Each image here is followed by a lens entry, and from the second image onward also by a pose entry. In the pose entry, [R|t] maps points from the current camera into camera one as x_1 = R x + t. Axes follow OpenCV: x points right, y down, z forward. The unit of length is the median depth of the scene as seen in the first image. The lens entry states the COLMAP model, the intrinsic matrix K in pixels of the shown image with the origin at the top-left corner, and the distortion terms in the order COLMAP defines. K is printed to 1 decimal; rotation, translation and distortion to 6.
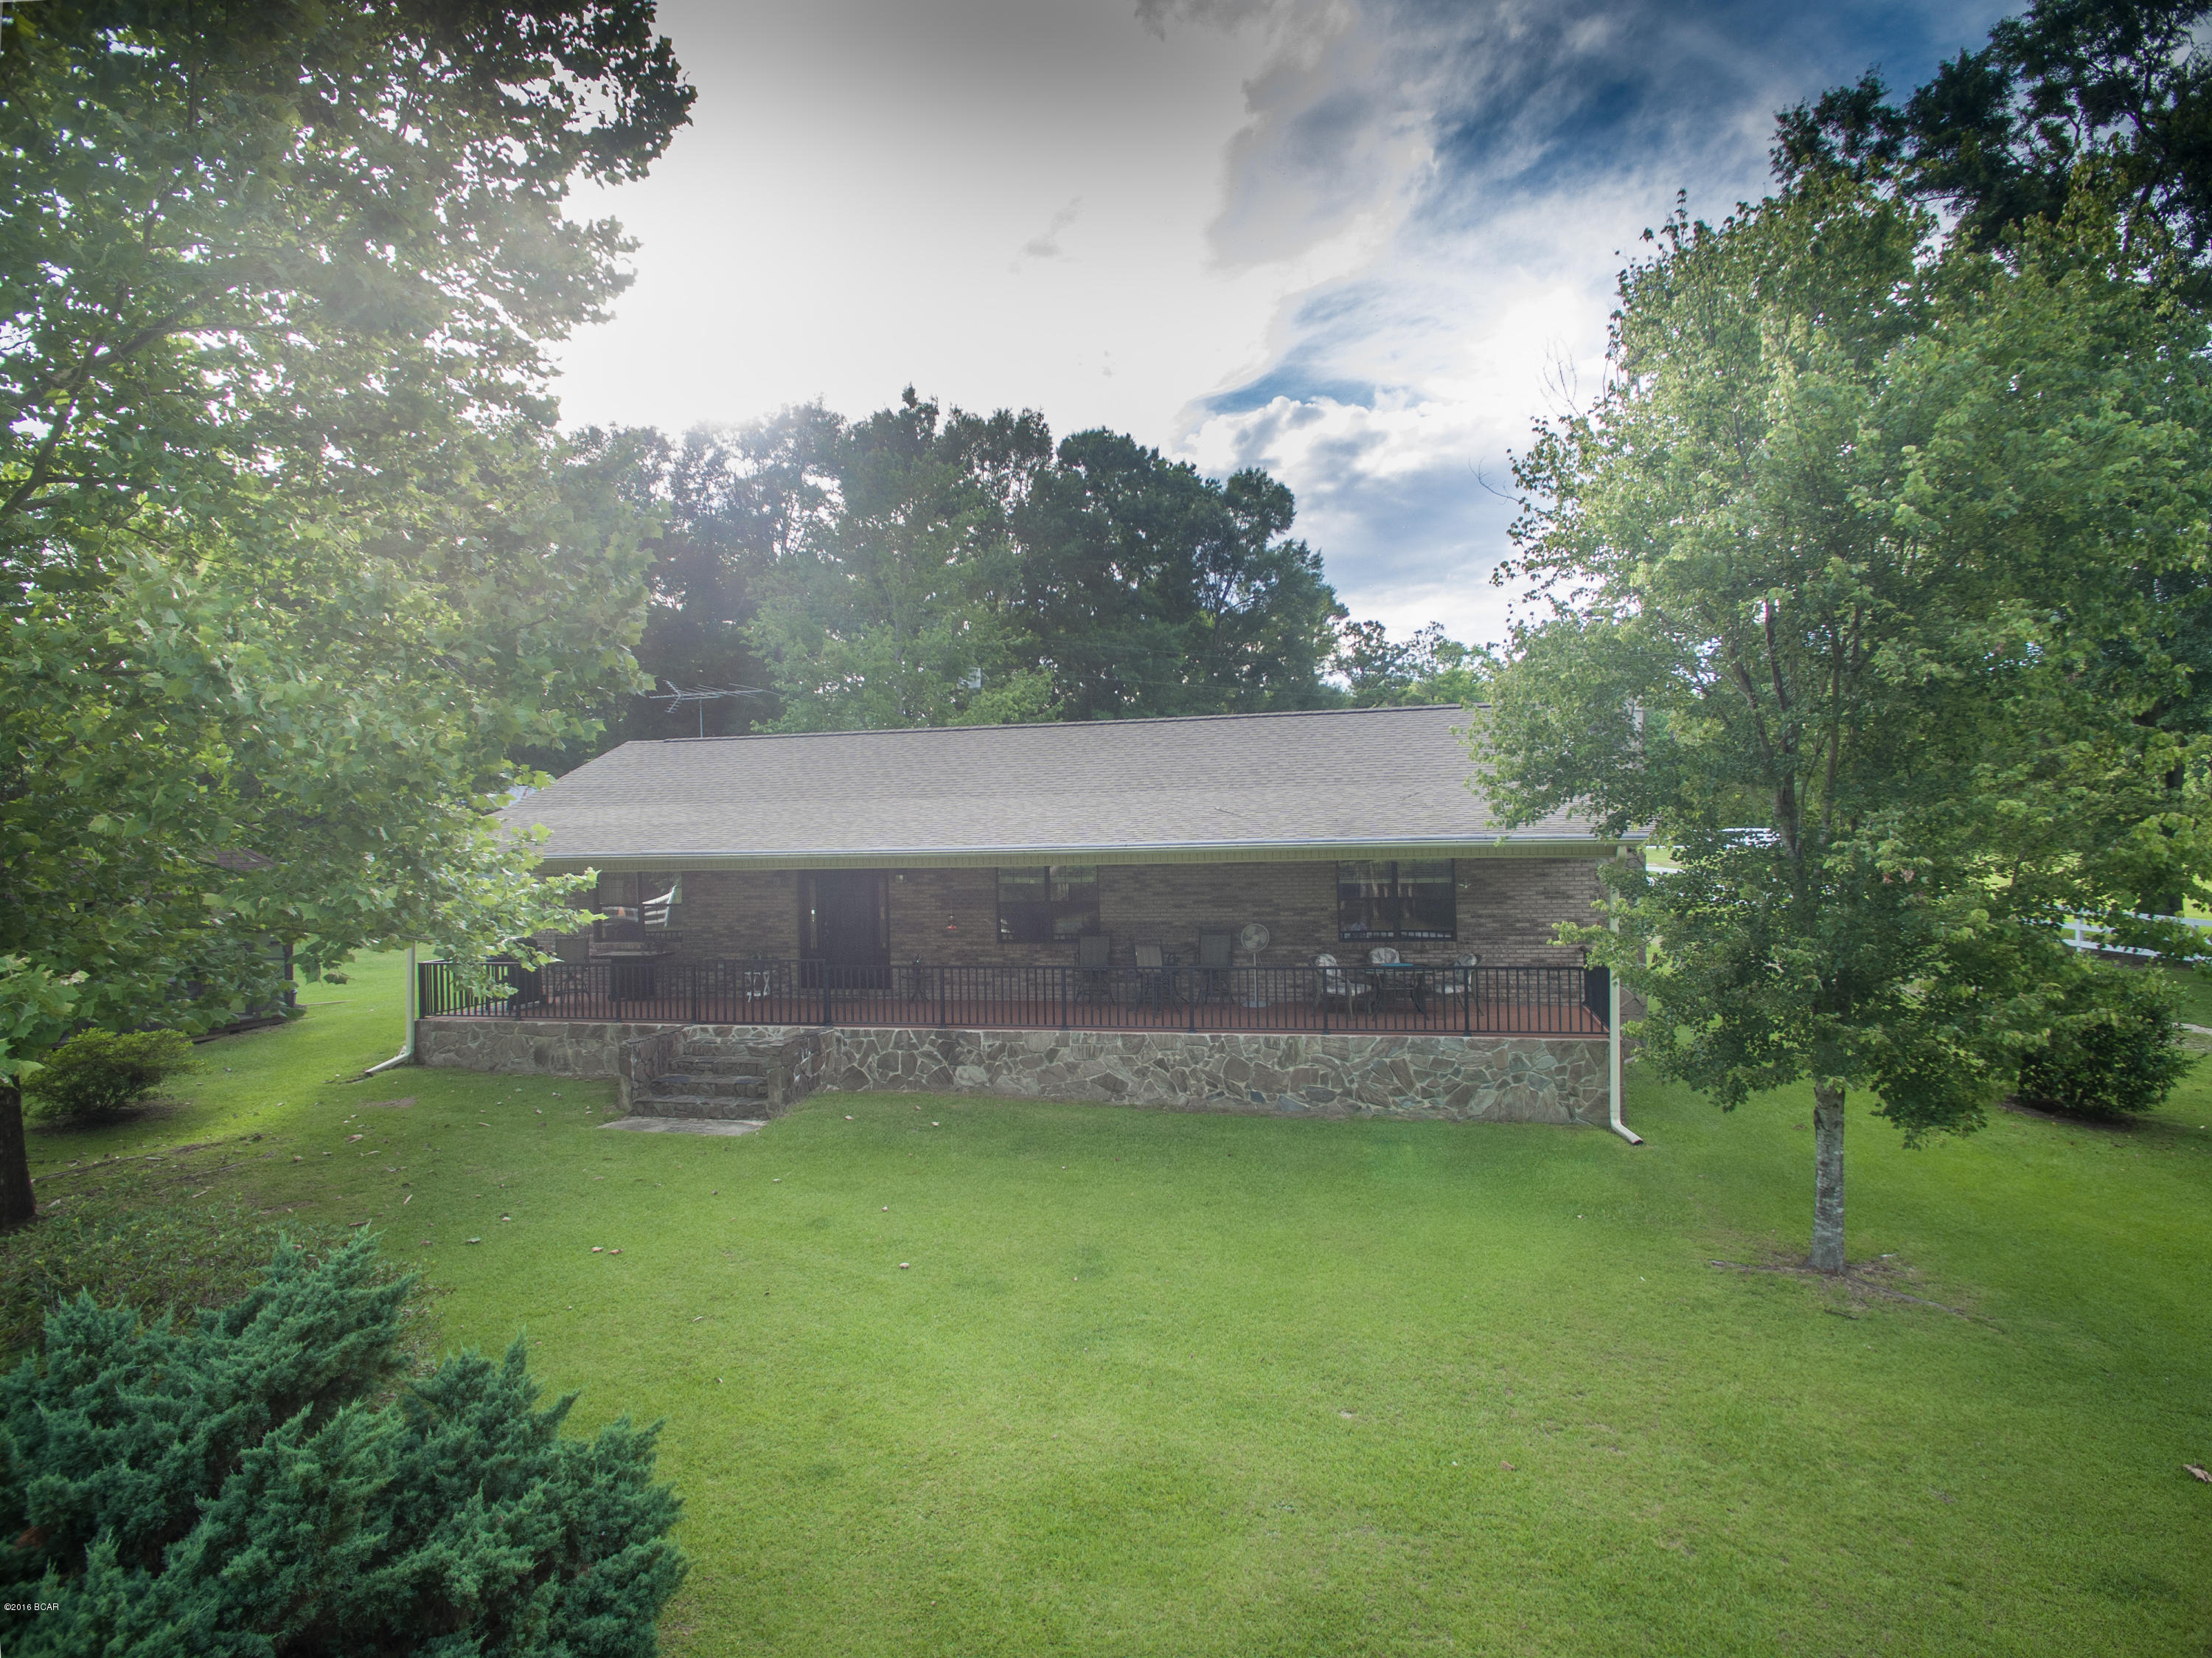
lens RADIAL K [[1239.1, 0, 1111.7], [0, 1239.1, 819.5], [0, 0, 1]] dist [0.009061, 0.002163]
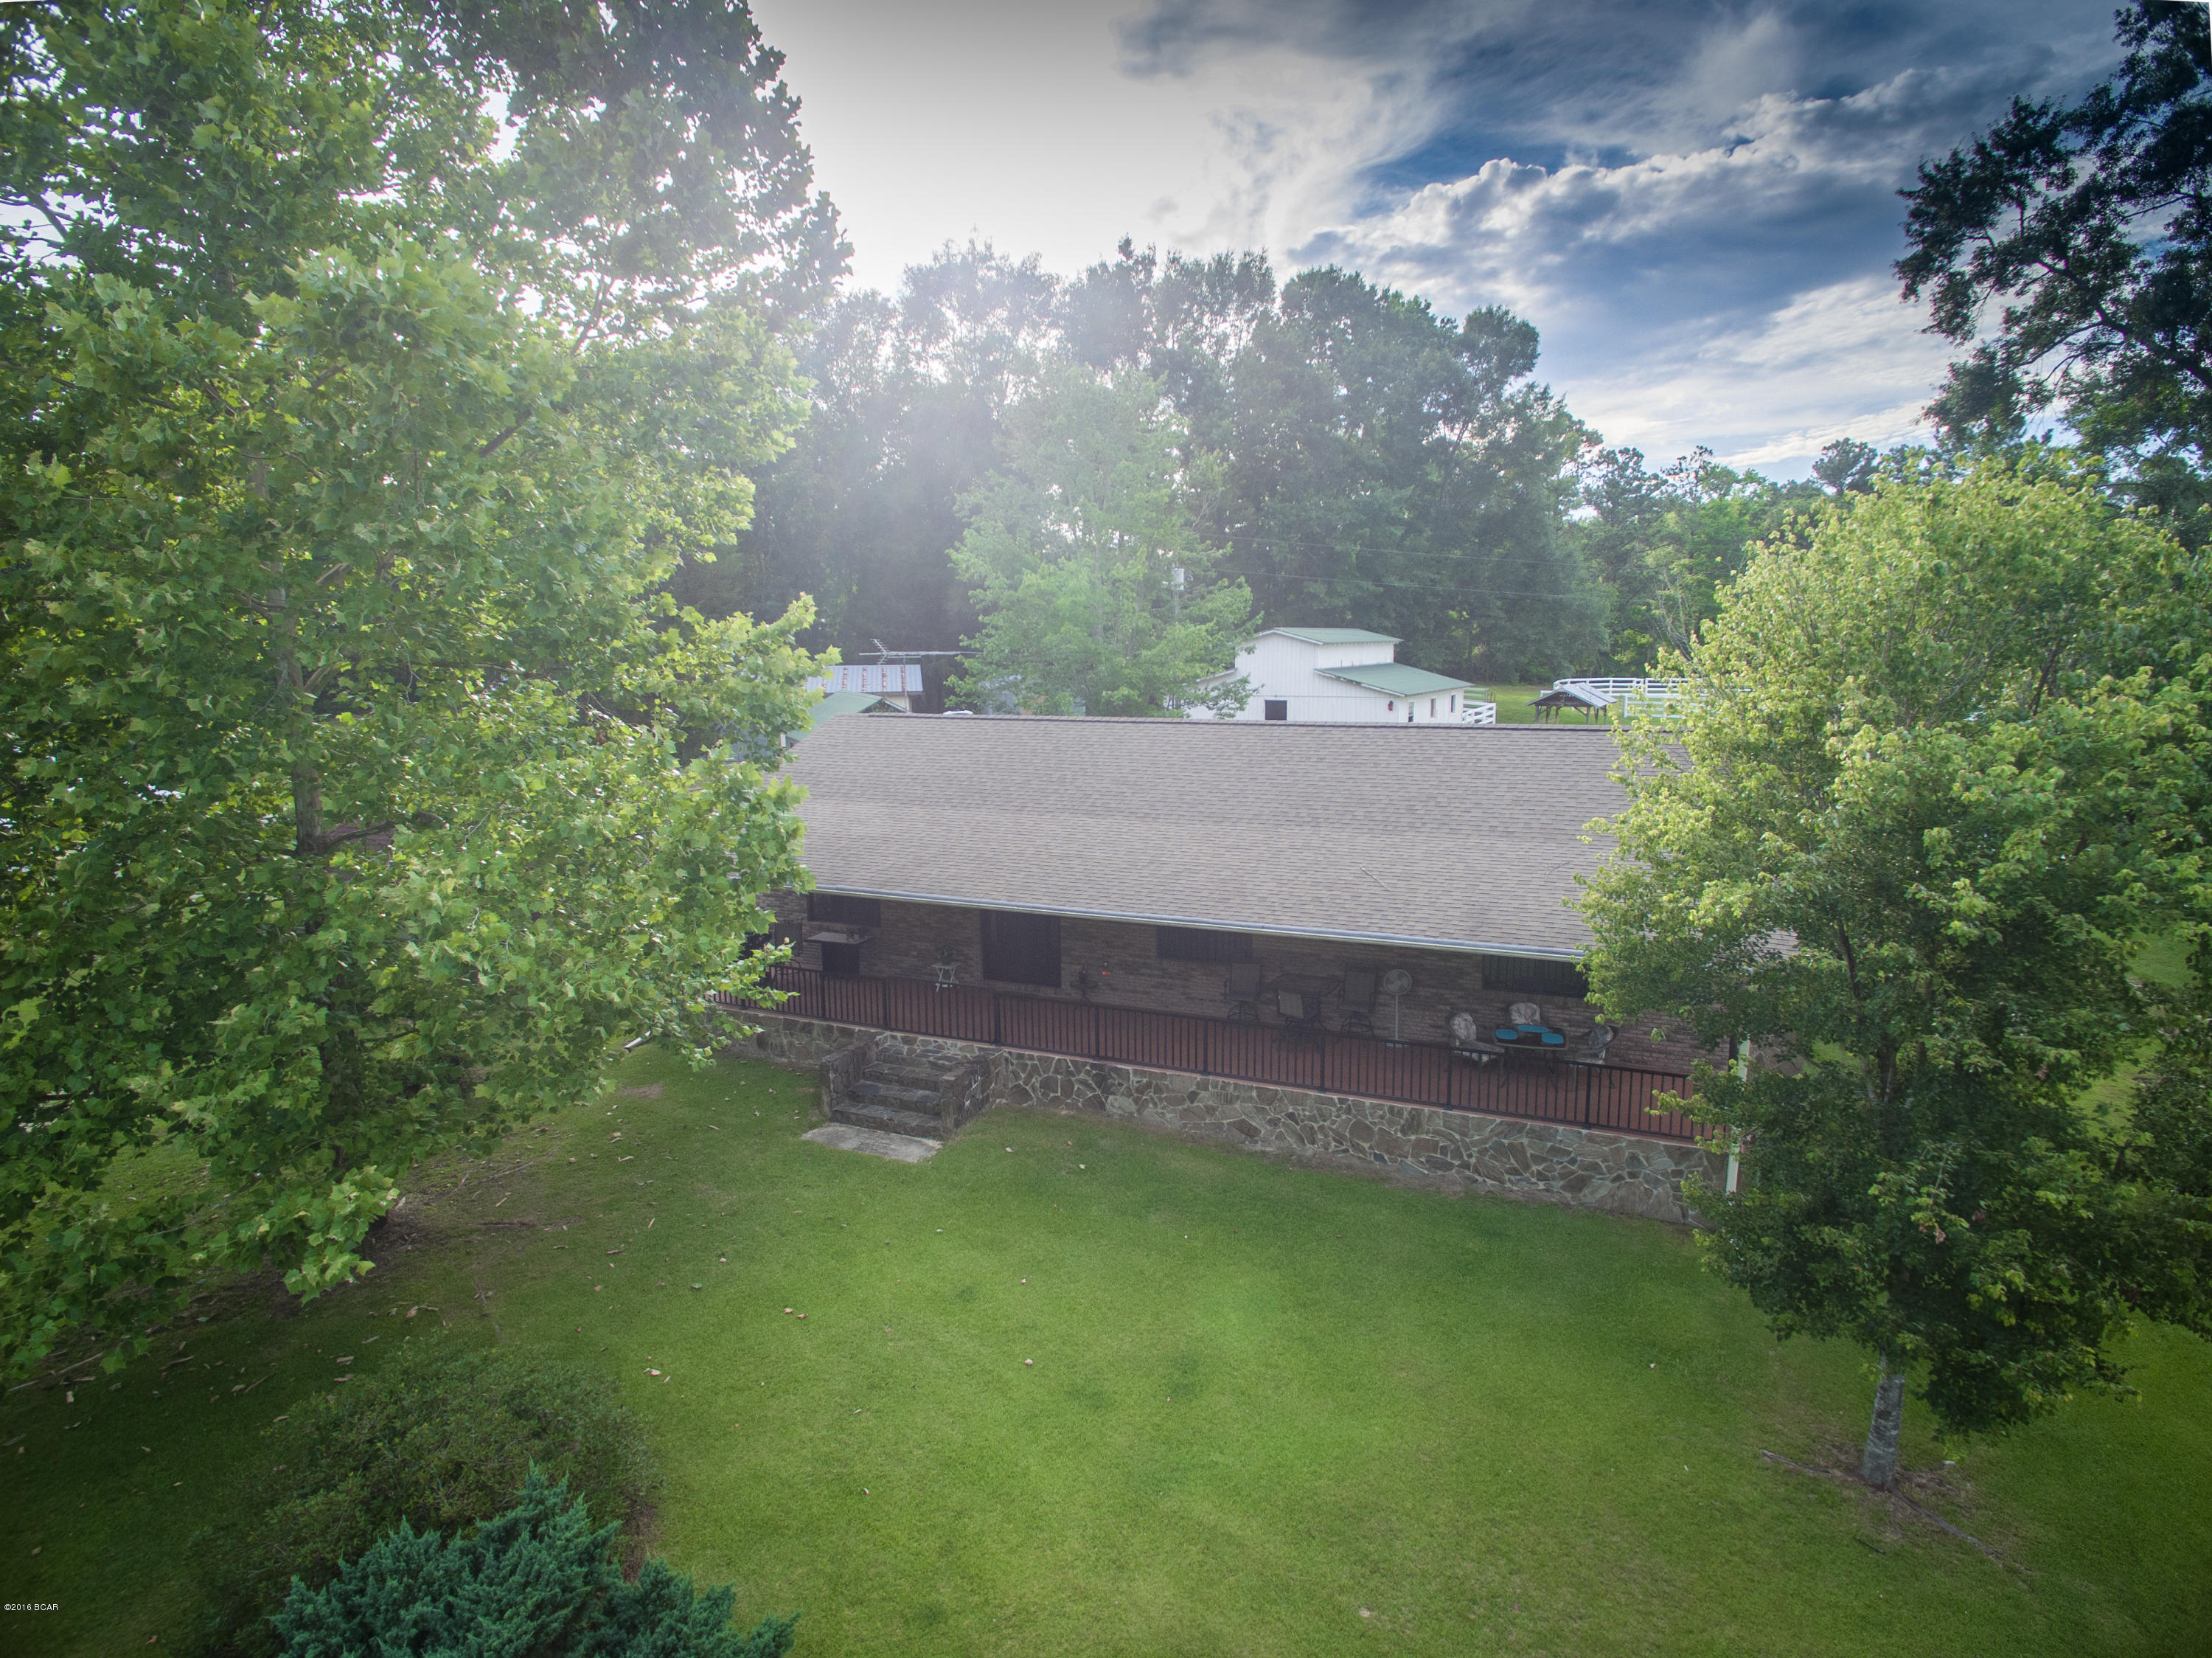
lens RADIAL K [[1239.1, 0, 1111.7], [0, 1239.1, 819.5], [0, 0, 1]] dist [0.009061, 0.002163]
pose [[0.982966, 0.038739, -0.179659, 0.068939], [-0.009727, 0.987129, 0.159631, -0.227502], [0.183531, -0.155165, 0.970691, -0.036943]]
